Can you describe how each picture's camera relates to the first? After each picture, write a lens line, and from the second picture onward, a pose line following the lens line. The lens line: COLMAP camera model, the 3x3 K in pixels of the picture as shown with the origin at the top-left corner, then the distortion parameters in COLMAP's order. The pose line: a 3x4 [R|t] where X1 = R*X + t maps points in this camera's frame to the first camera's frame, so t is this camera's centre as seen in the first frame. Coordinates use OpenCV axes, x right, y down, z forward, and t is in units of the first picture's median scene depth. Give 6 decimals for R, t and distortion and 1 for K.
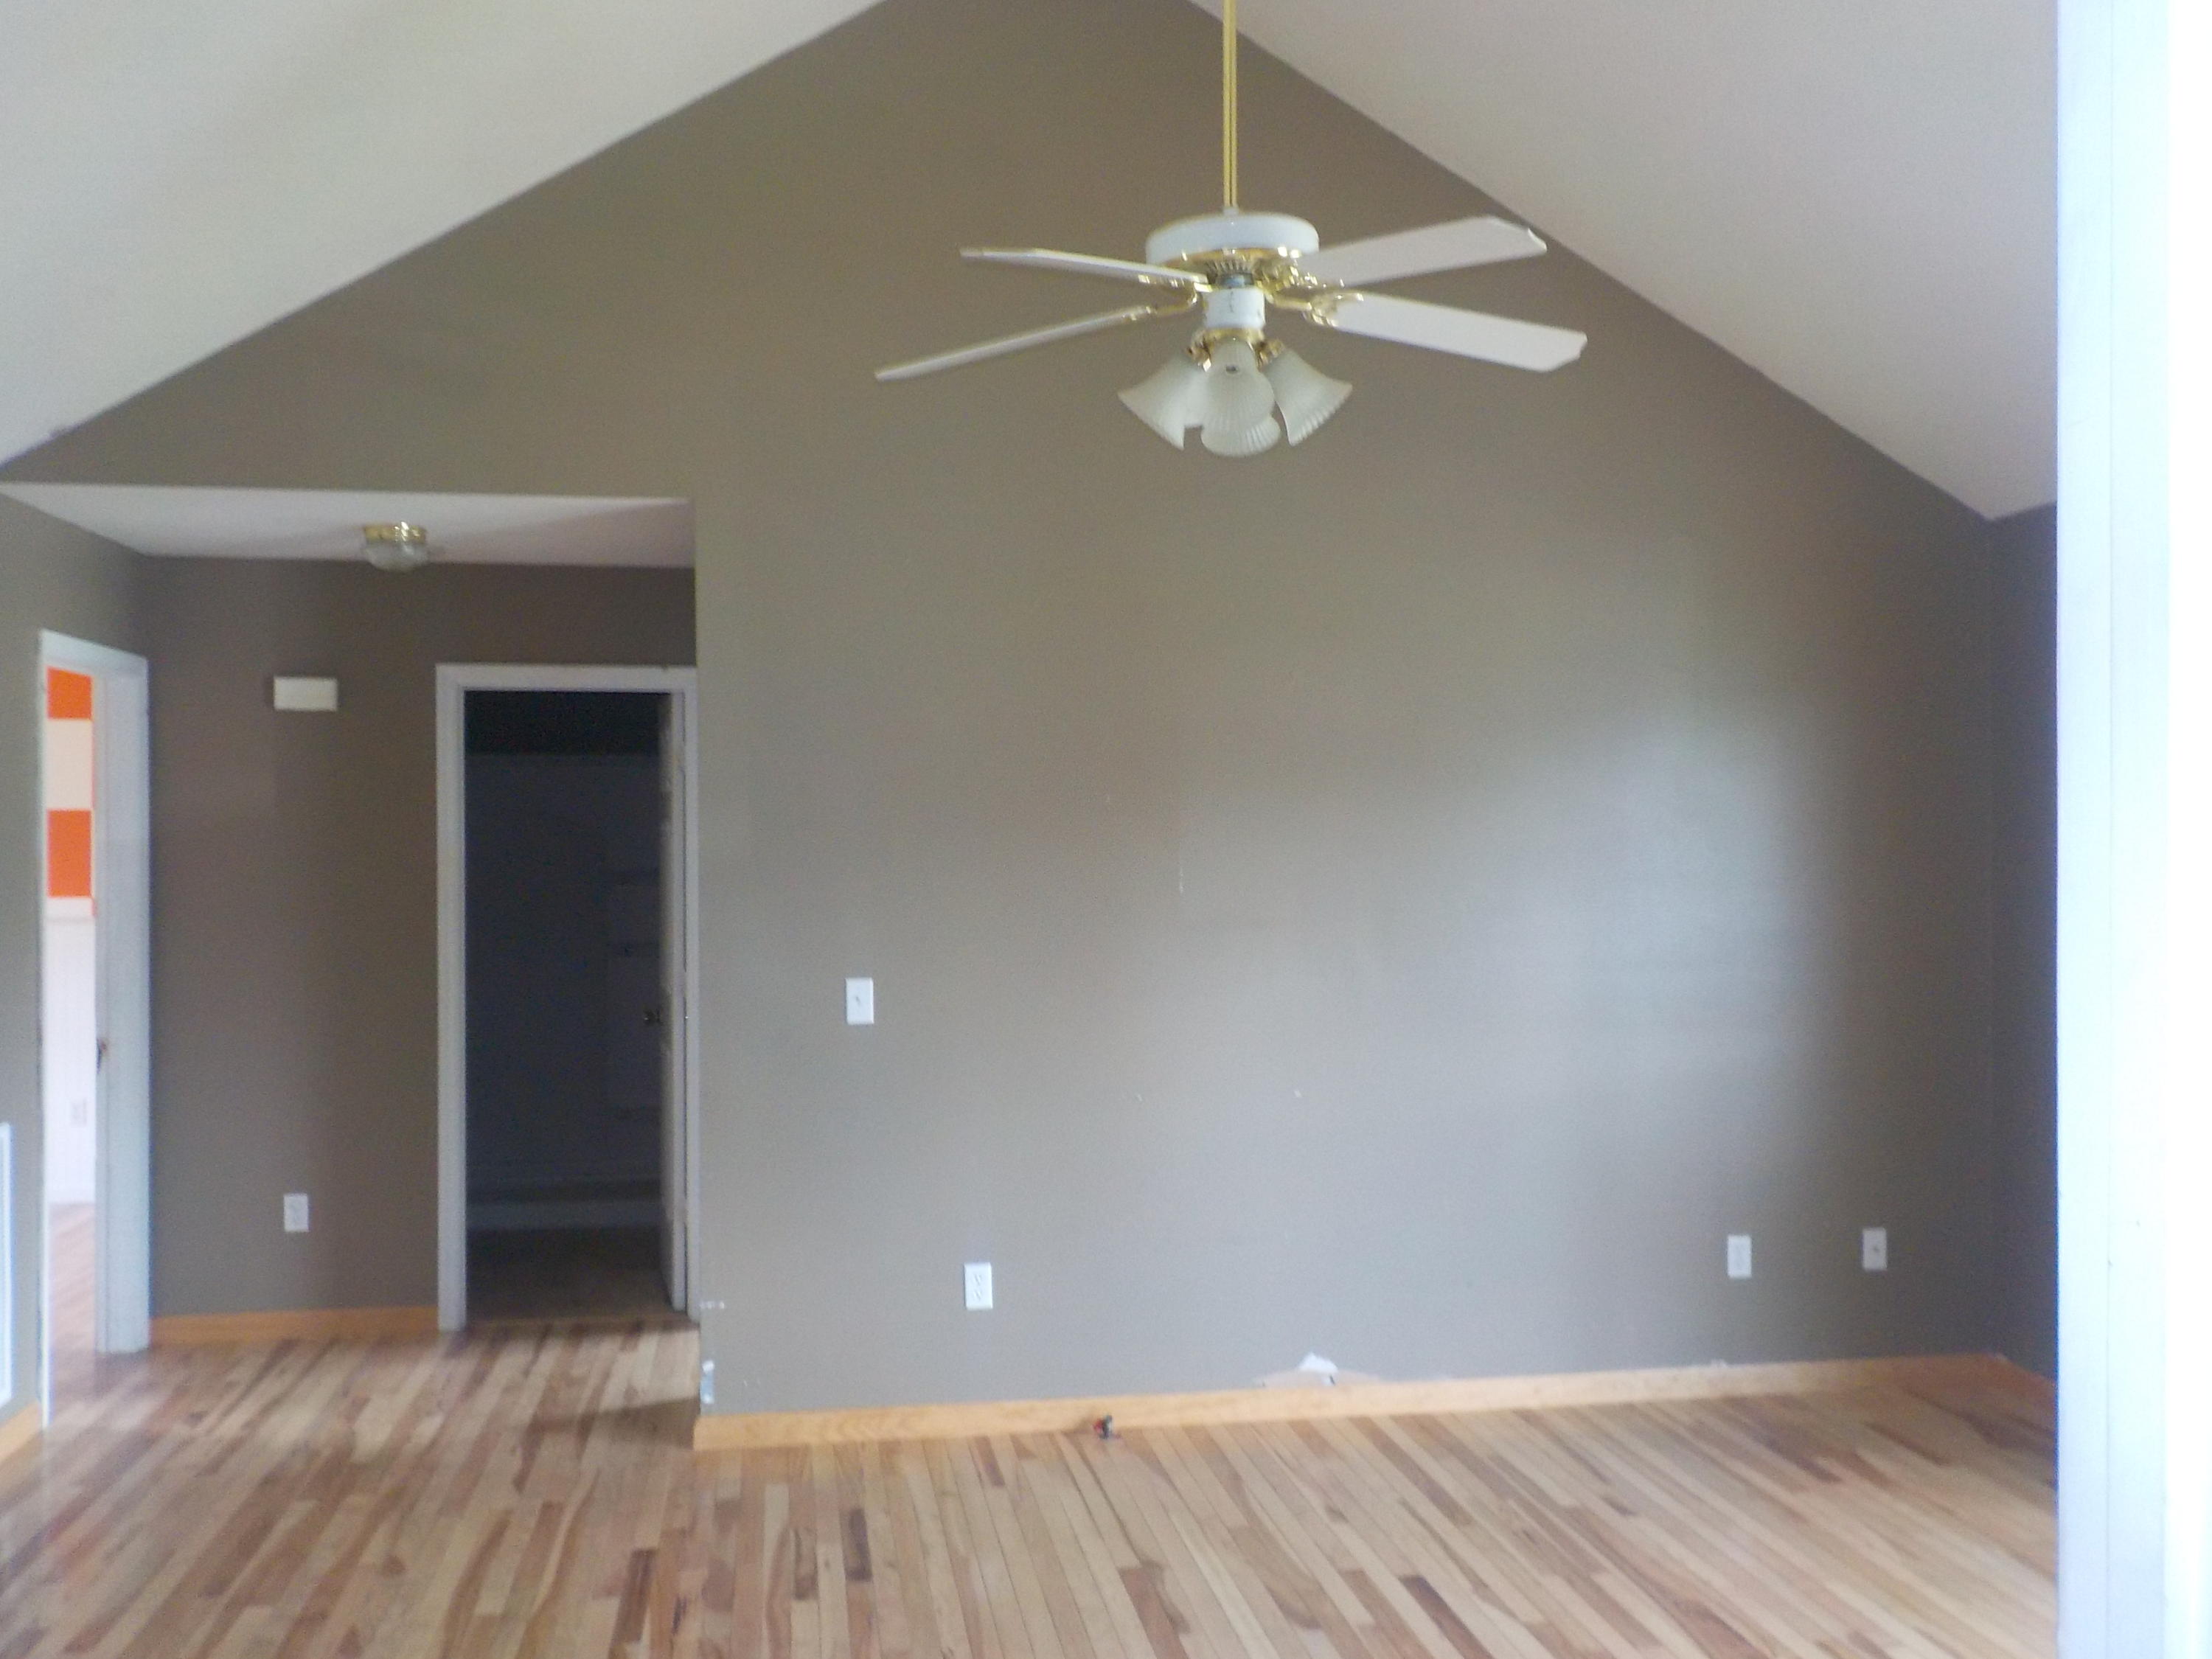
lens RADIAL K [[2021.9, 0, 1106.0], [0, 2021.9, 829.5], [0, 0, 1]] dist [0.016030, 0.018082]
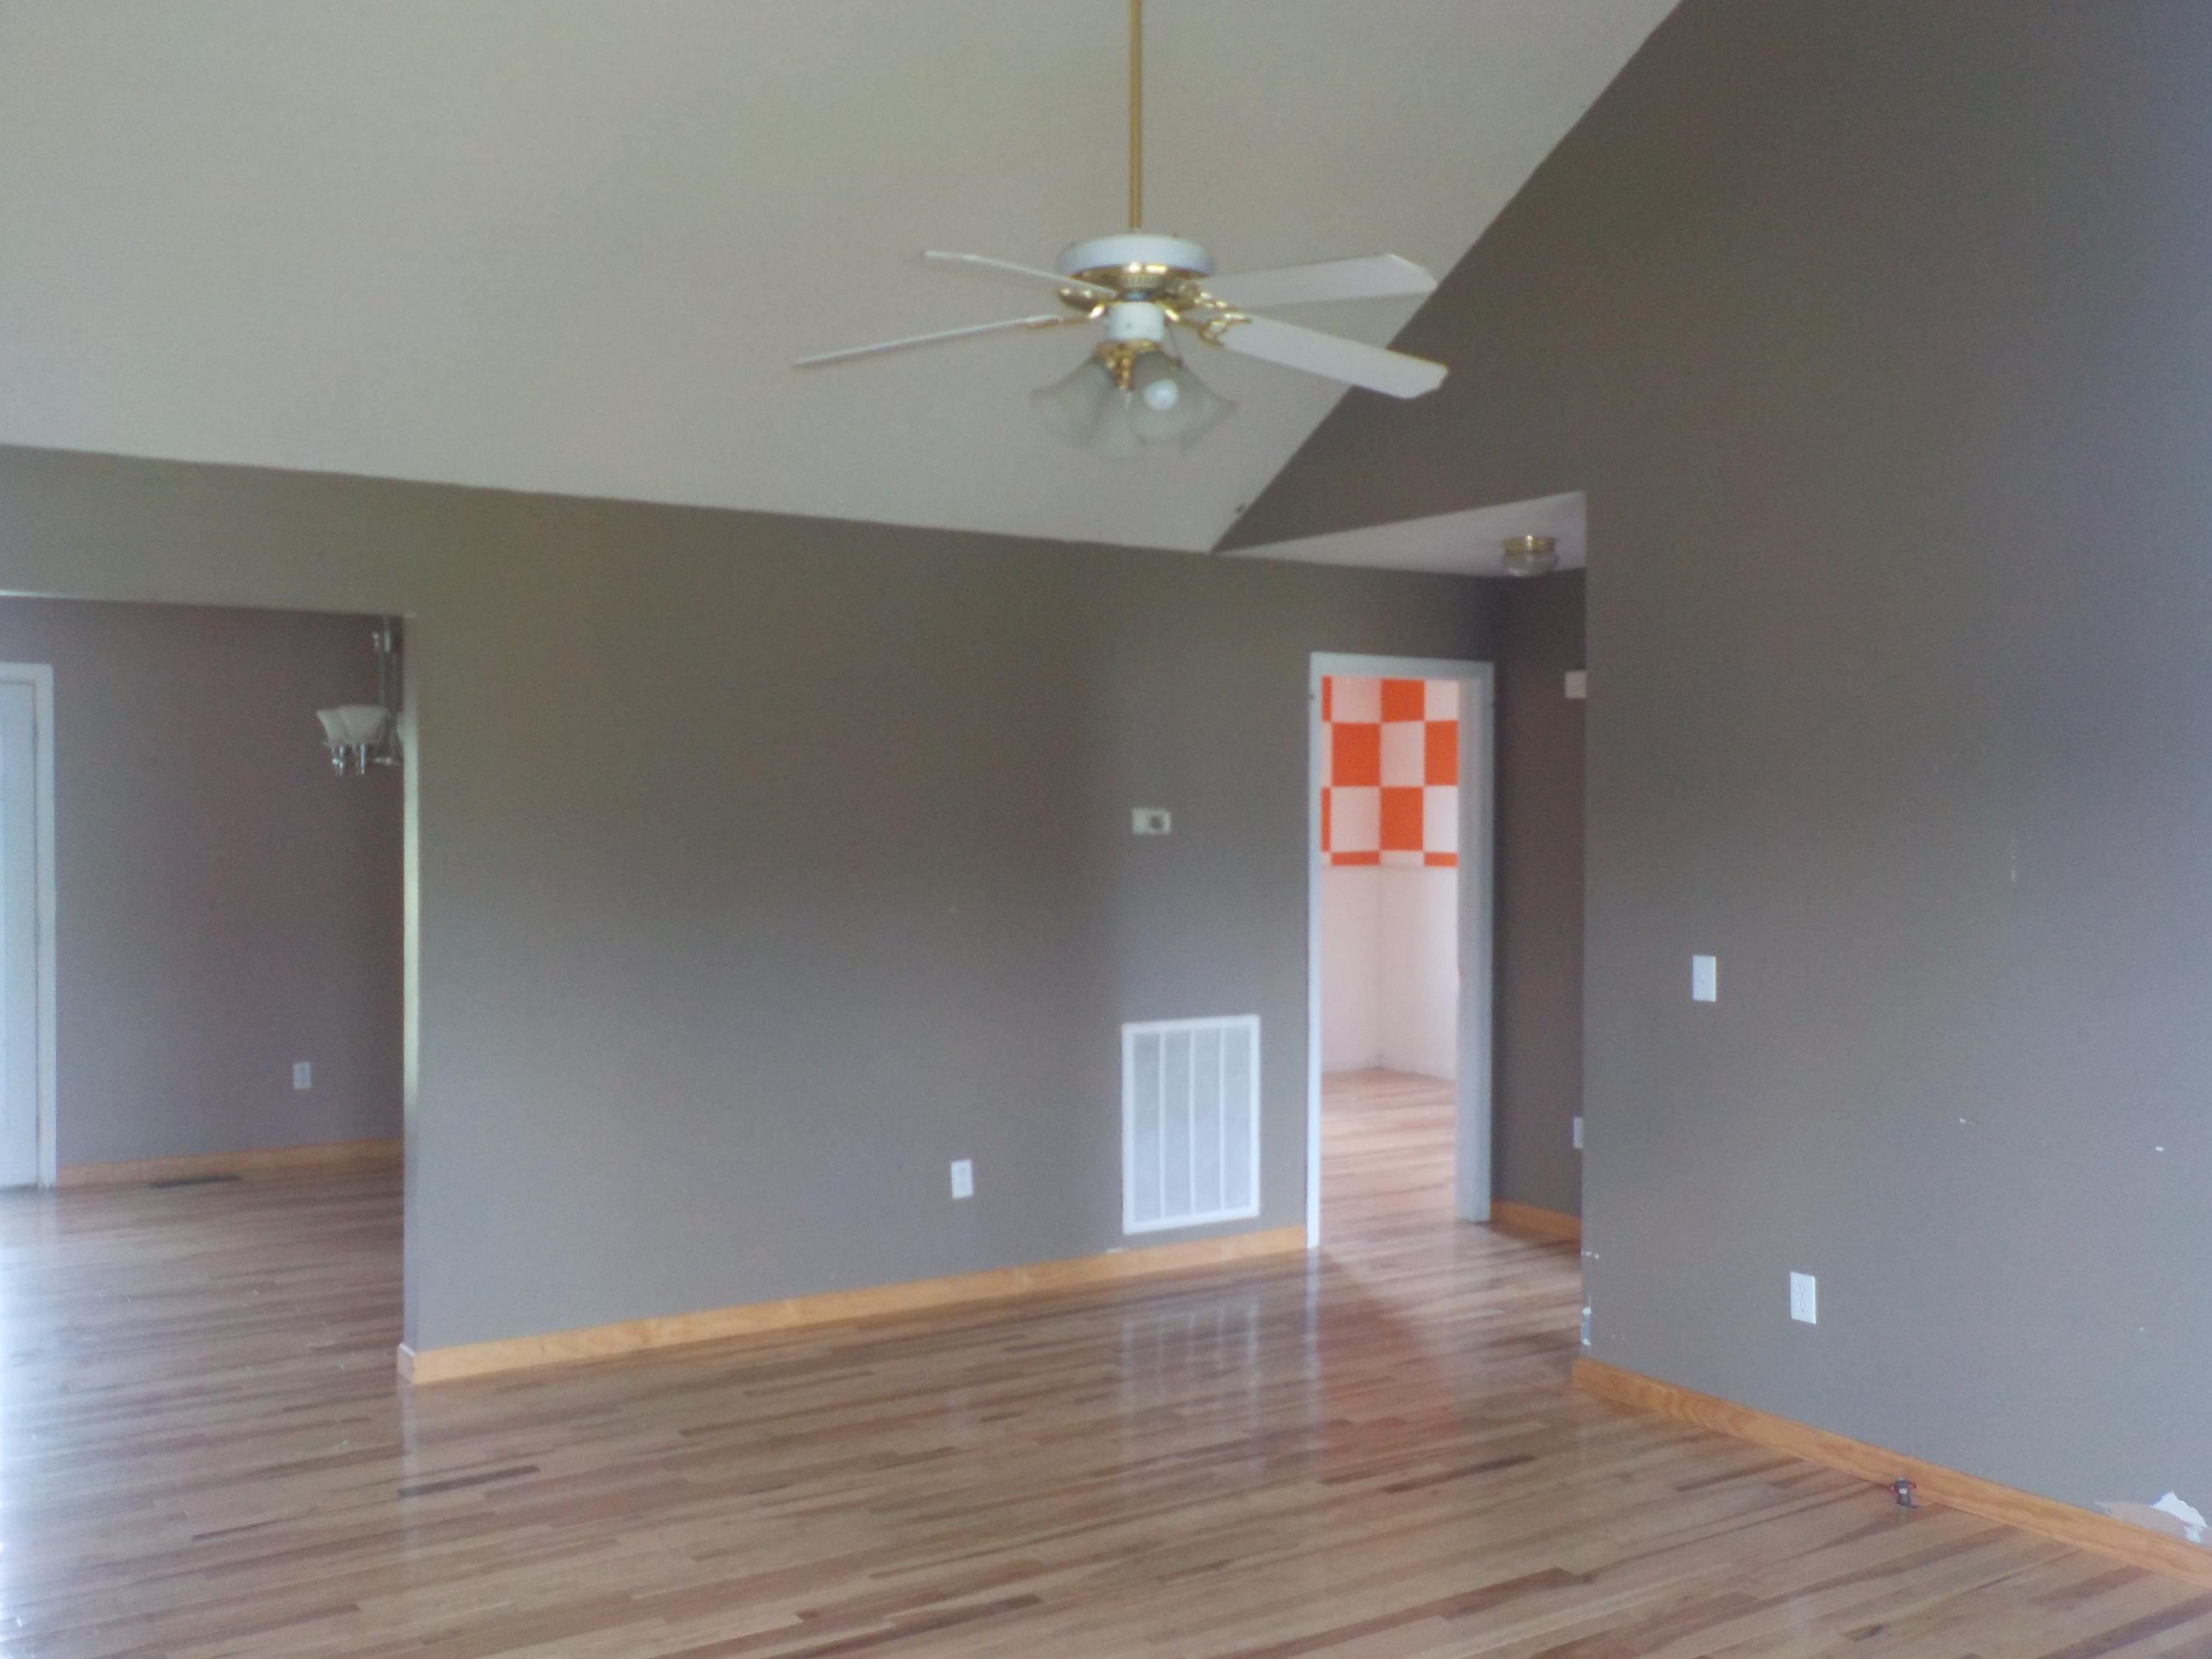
lens RADIAL K [[2021.9, 0, 1106.0], [0, 2021.9, 829.5], [0, 0, 1]] dist [0.016030, 0.018082]
pose [[0.416274, 0.013706, -0.909136, 0.648408], [0.001231, 0.999877, 0.015637, -0.003017], [0.909239, -0.007628, 0.416206, 0.329854]]
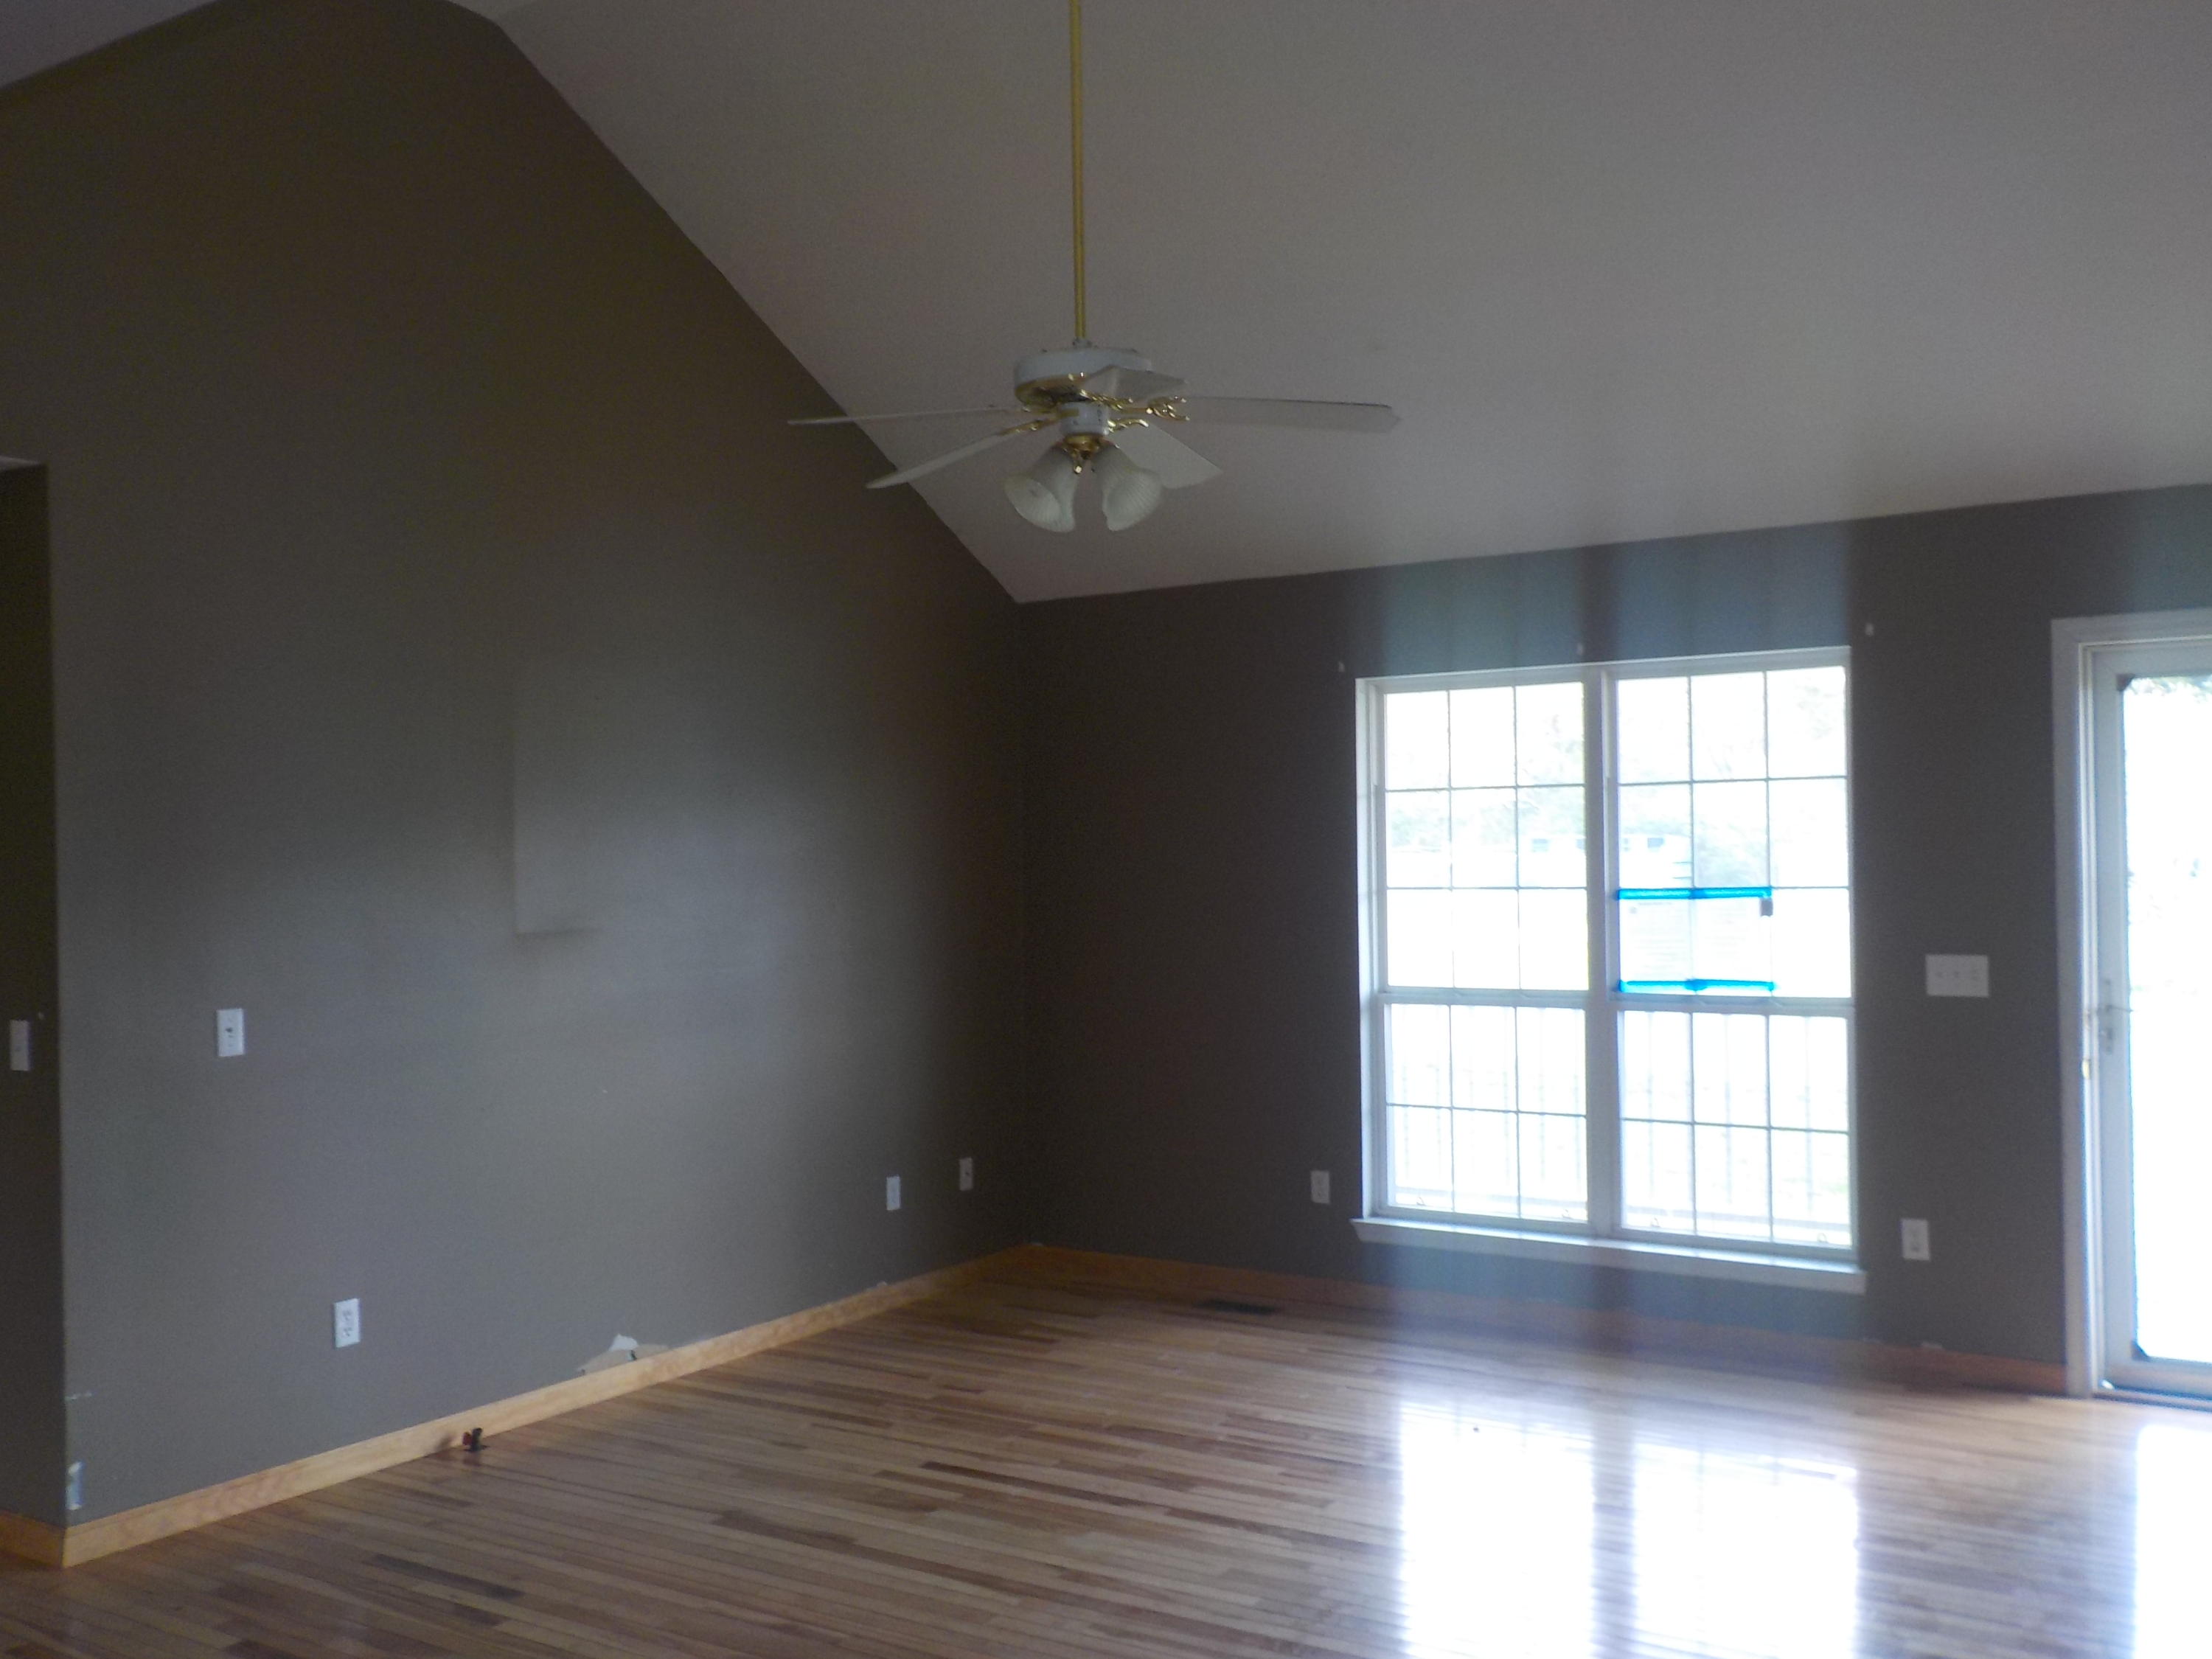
lens RADIAL K [[2041.2, 0, 1106.0], [0, 2041.2, 829.5], [0, 0, 1]] dist [-0.002435, -0.002917]
pose [[0.678242, -0.002464, 0.734835, -0.530534], [0.010357, 0.999927, -0.006207, 0.002807], [-0.734766, 0.011820, 0.678218, 0.083897]]
